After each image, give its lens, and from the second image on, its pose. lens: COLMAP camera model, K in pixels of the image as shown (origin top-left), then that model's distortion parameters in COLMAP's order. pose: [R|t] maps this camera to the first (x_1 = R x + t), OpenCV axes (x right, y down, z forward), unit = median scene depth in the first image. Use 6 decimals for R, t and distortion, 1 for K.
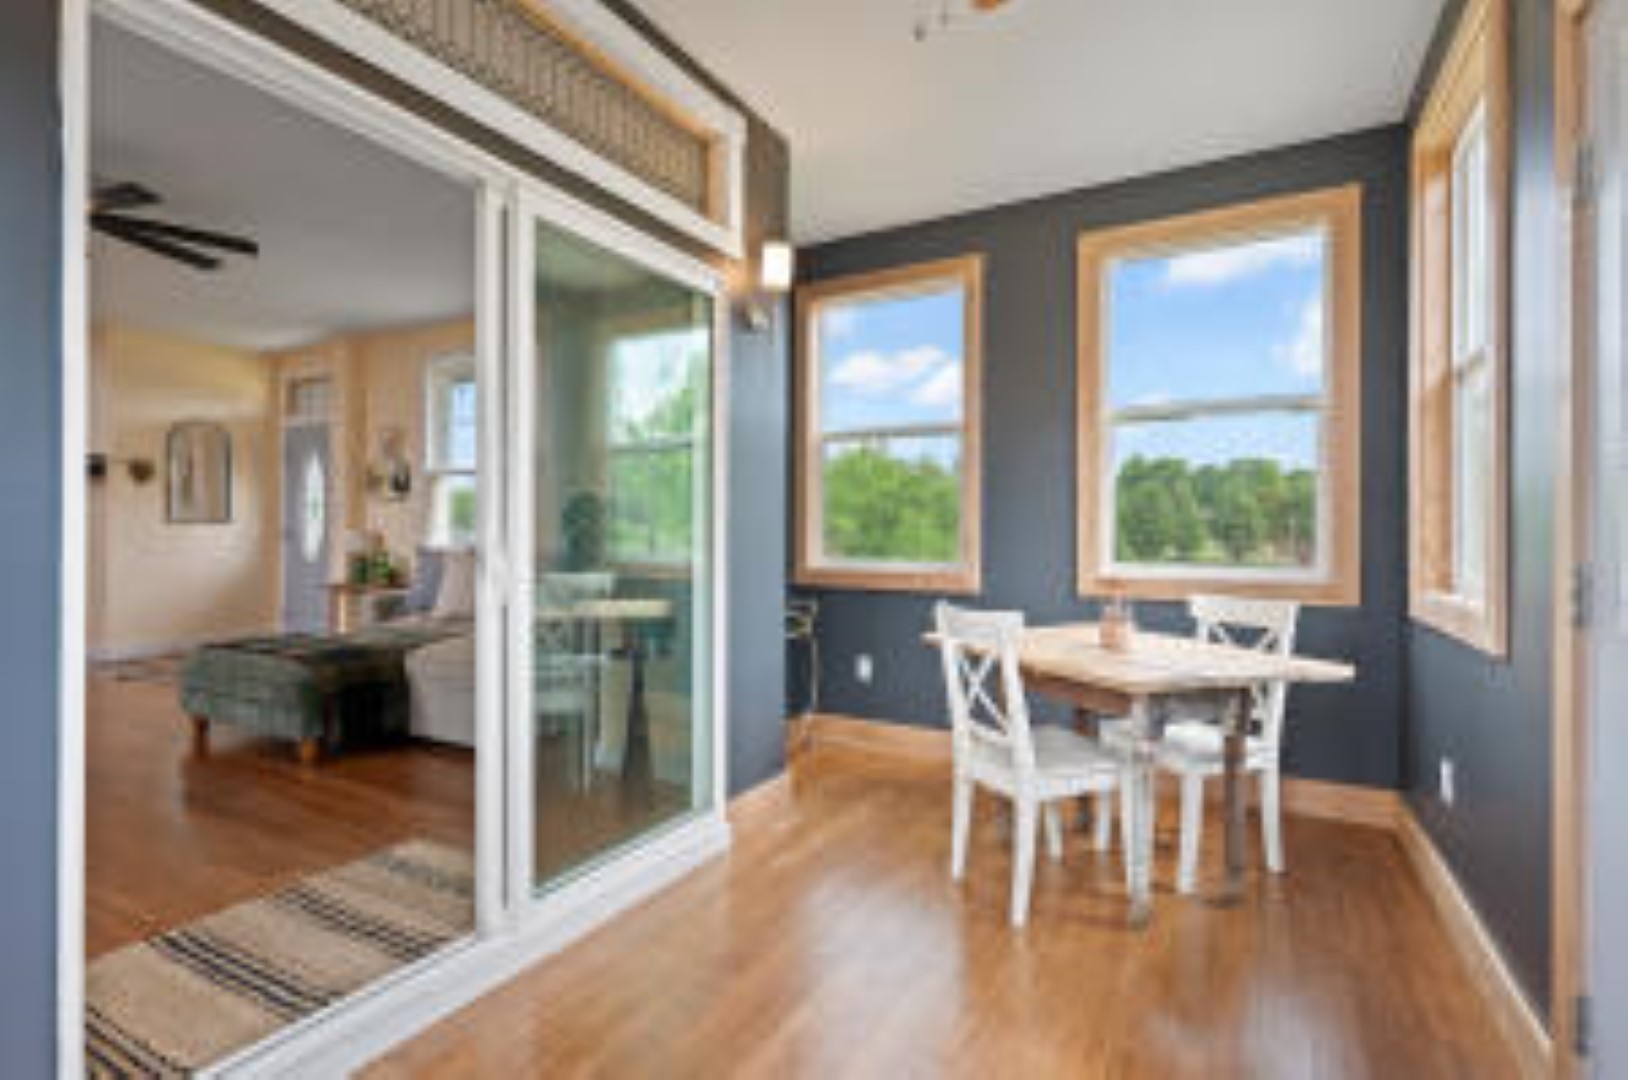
lens RADIAL K [[766.7, 0, 822.1], [0, 766.7, 542.8], [0, 0, 1]] dist [-0.000118, -0.000292]
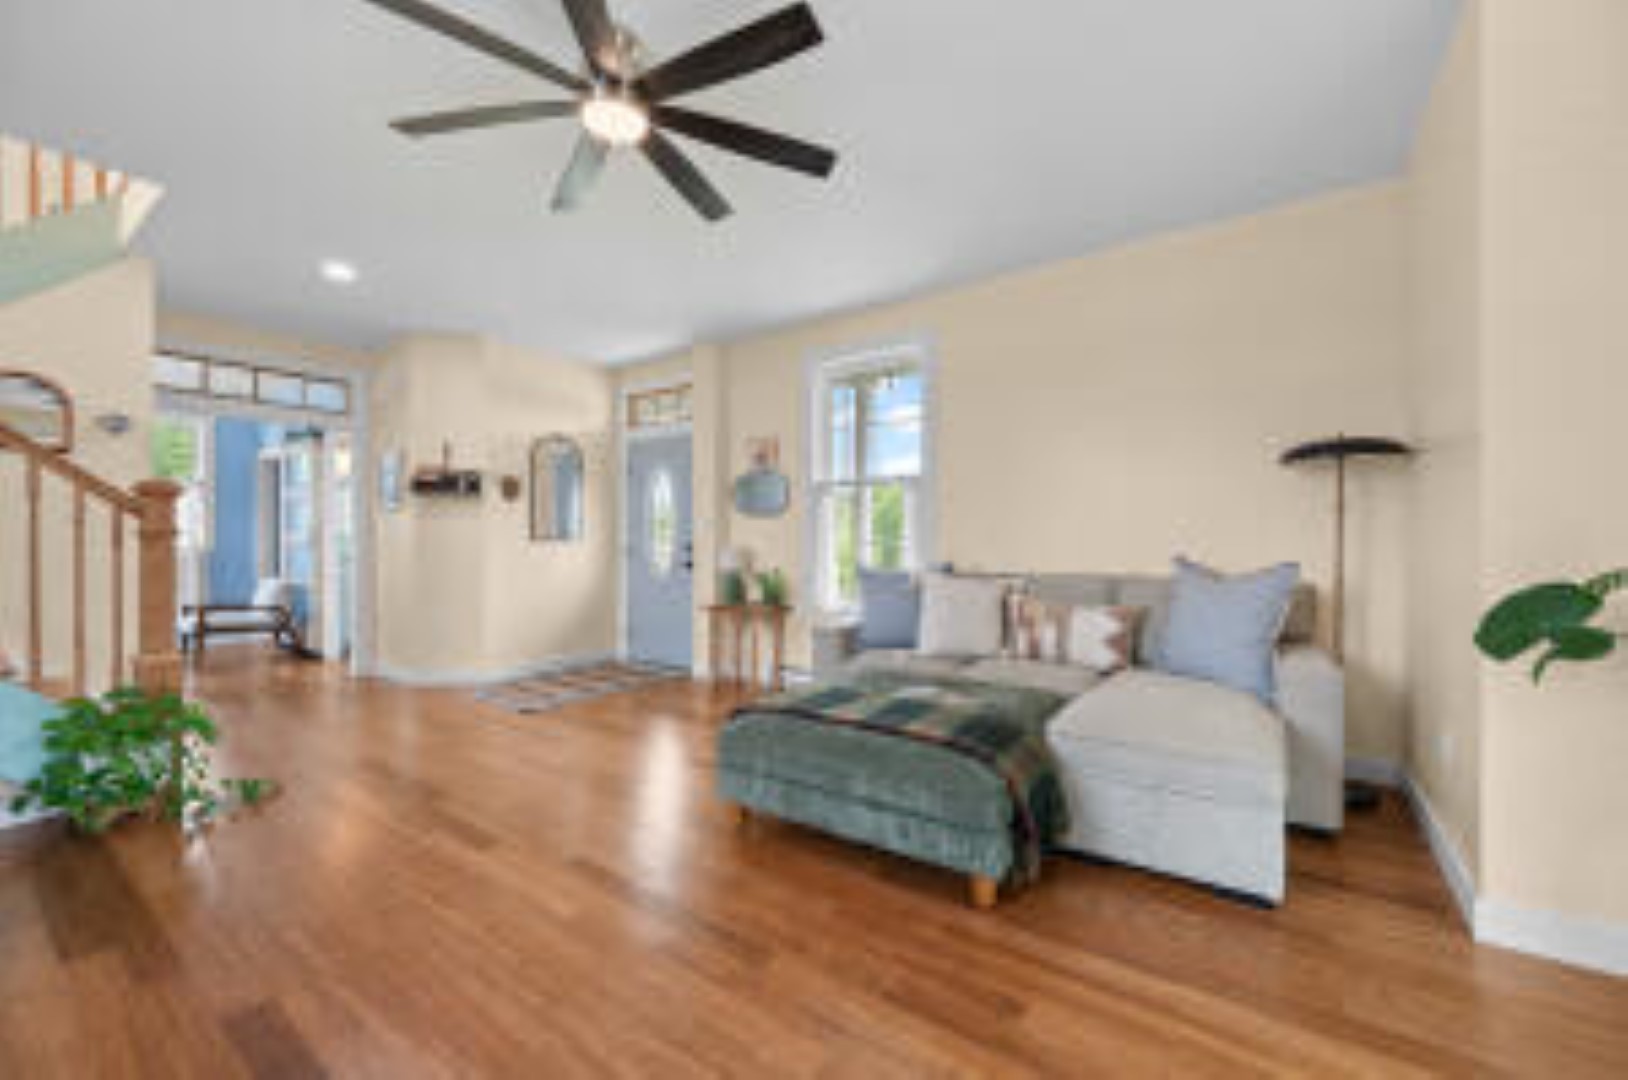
lens RADIAL K [[647.7, 0, 815.3], [0, 647.7, 549.9], [0, 0, 1]] dist [0.004660, 0.000059]
pose [[0.992899, -0.009876, -0.118547, -0.401085], [0.009878, 0.999951, -0.000573, -0.012010], [0.118547, -0.000602, 0.992948, 0.230398]]
